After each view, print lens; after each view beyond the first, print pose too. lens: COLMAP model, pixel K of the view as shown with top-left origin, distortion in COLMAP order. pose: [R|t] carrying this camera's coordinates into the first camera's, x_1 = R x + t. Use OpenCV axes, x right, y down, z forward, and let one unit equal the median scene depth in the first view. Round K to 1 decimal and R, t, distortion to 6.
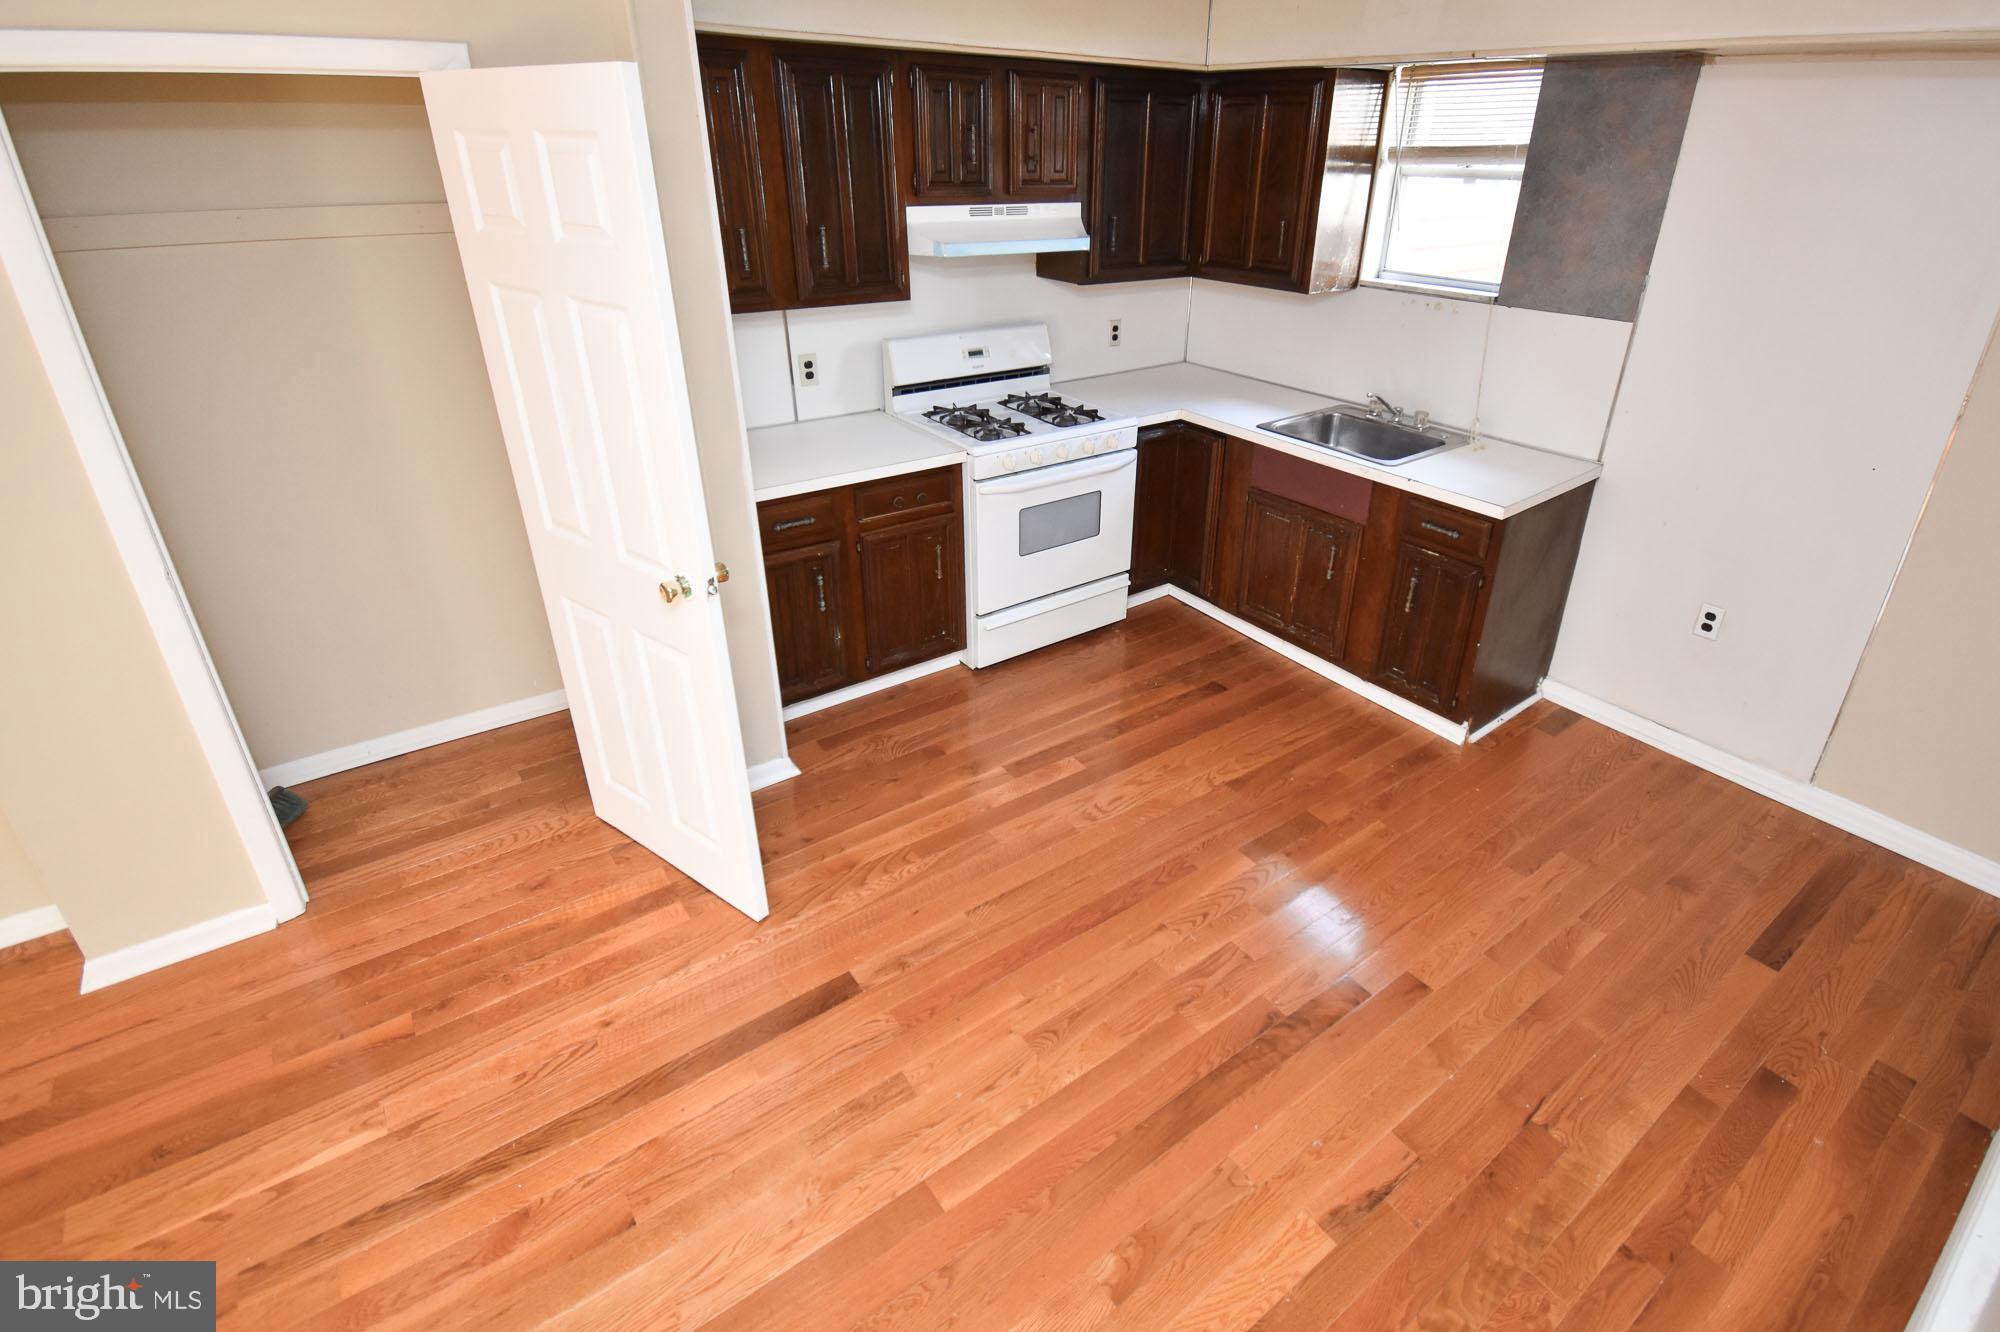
lens RADIAL K [[996.7, 0, 1000.0], [0, 996.7, 666.0], [0, 0, 1]] dist [-0.015819, -0.000859]
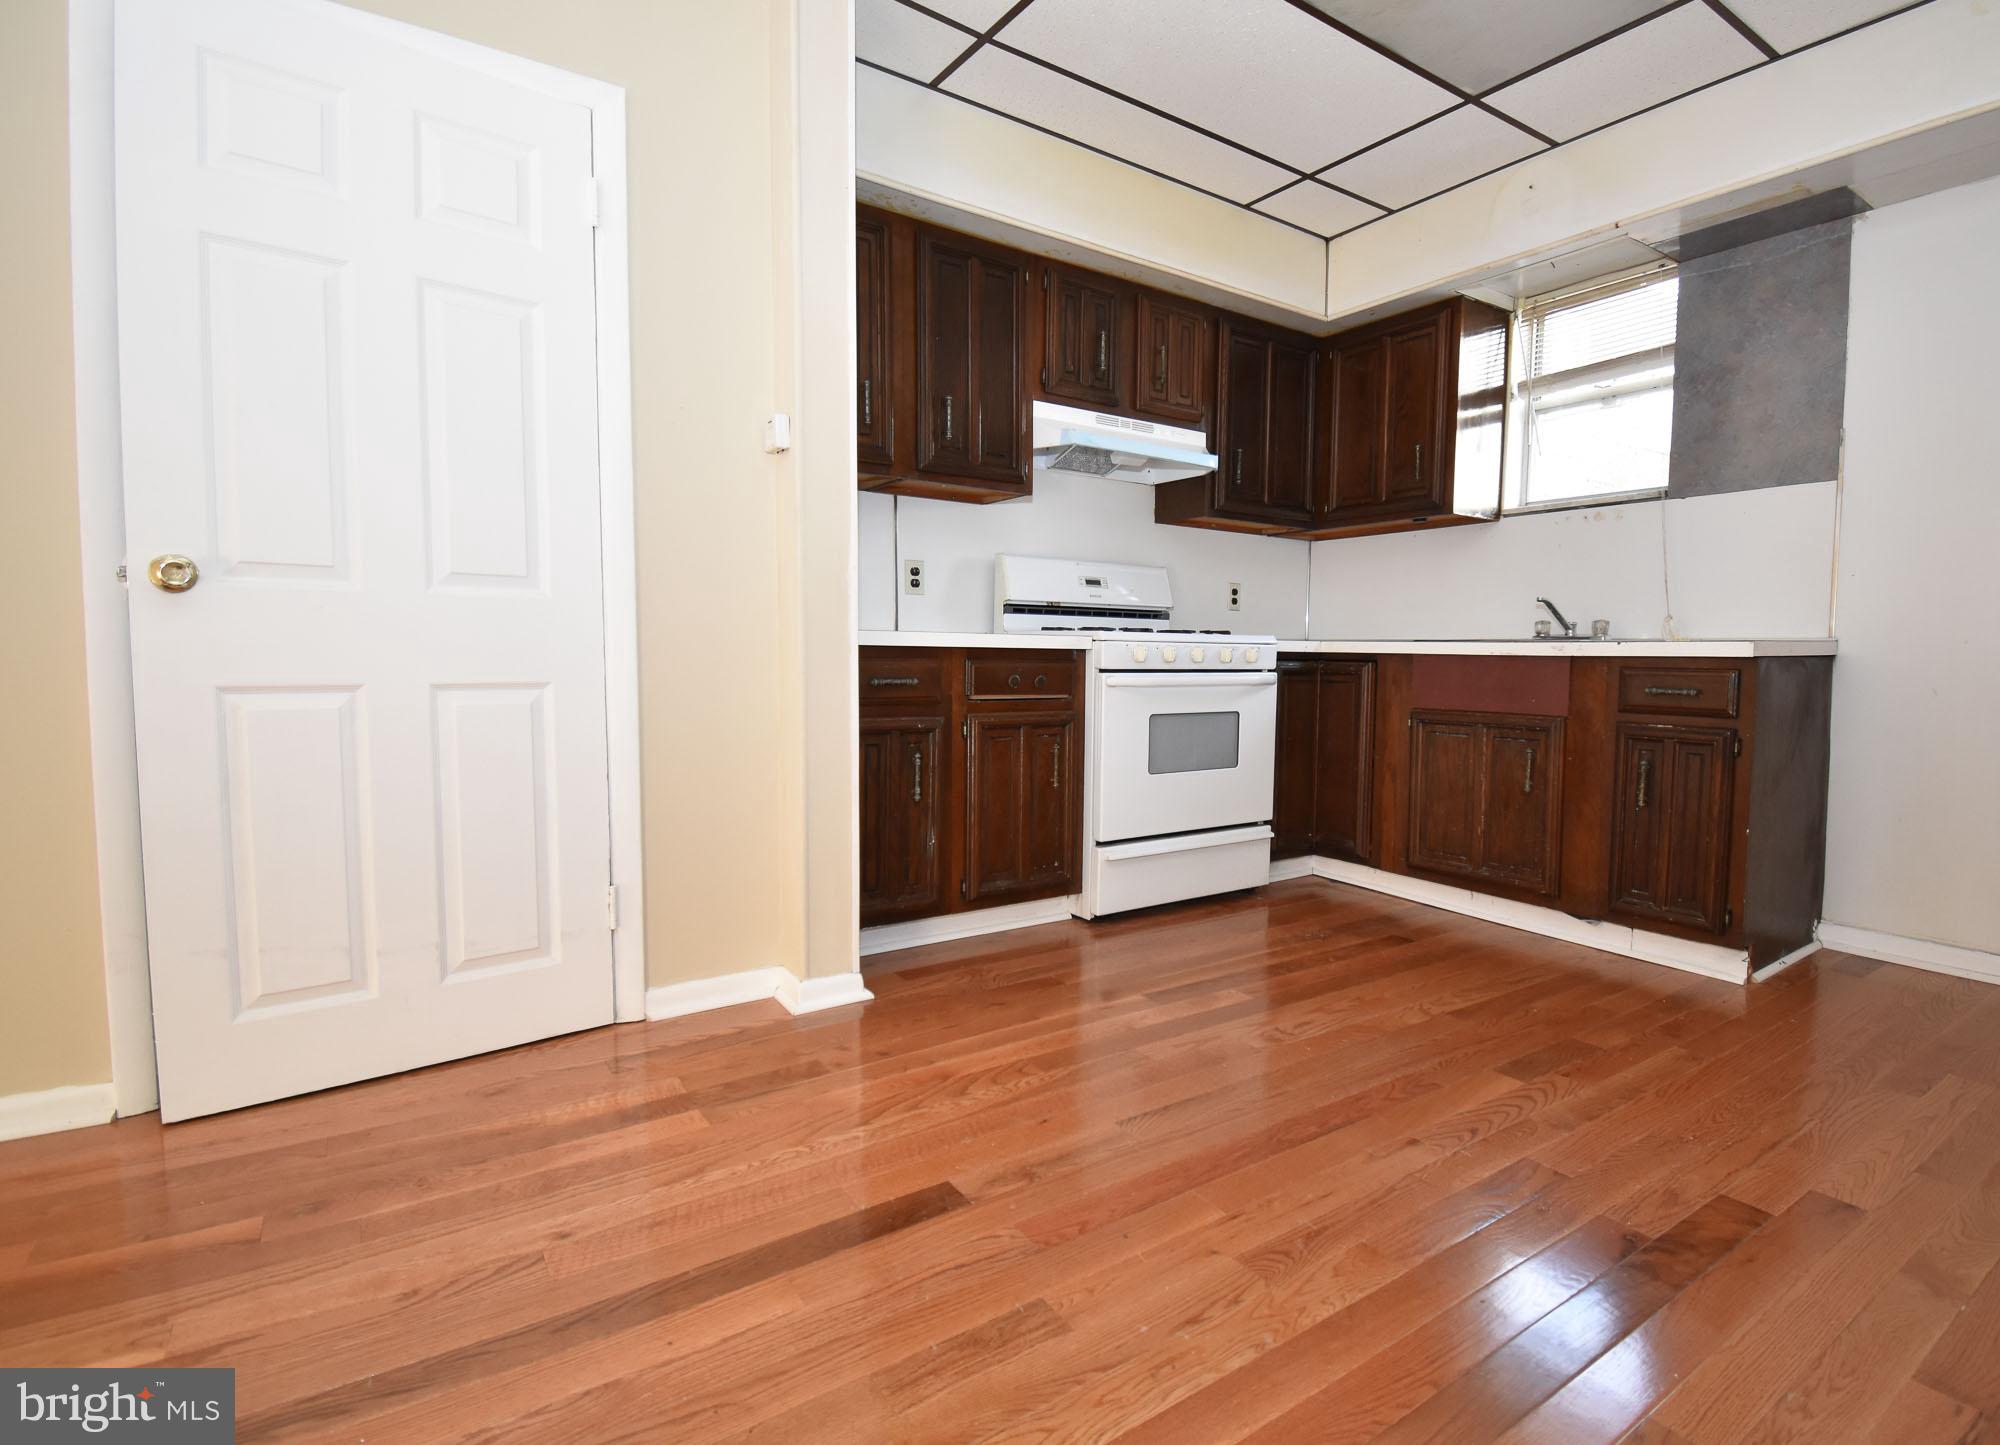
lens RADIAL K [[1045.0, 0, 1043.0], [0, 1045.0, 725.1], [0, 0, 1]] dist [0.001057, -0.020172]
pose [[0.999745, 0.017989, -0.013663, -0.075476], [-0.021967, 0.915213, -0.402370, 0.271523], [0.005266, 0.402568, 0.915375, 0.225630]]
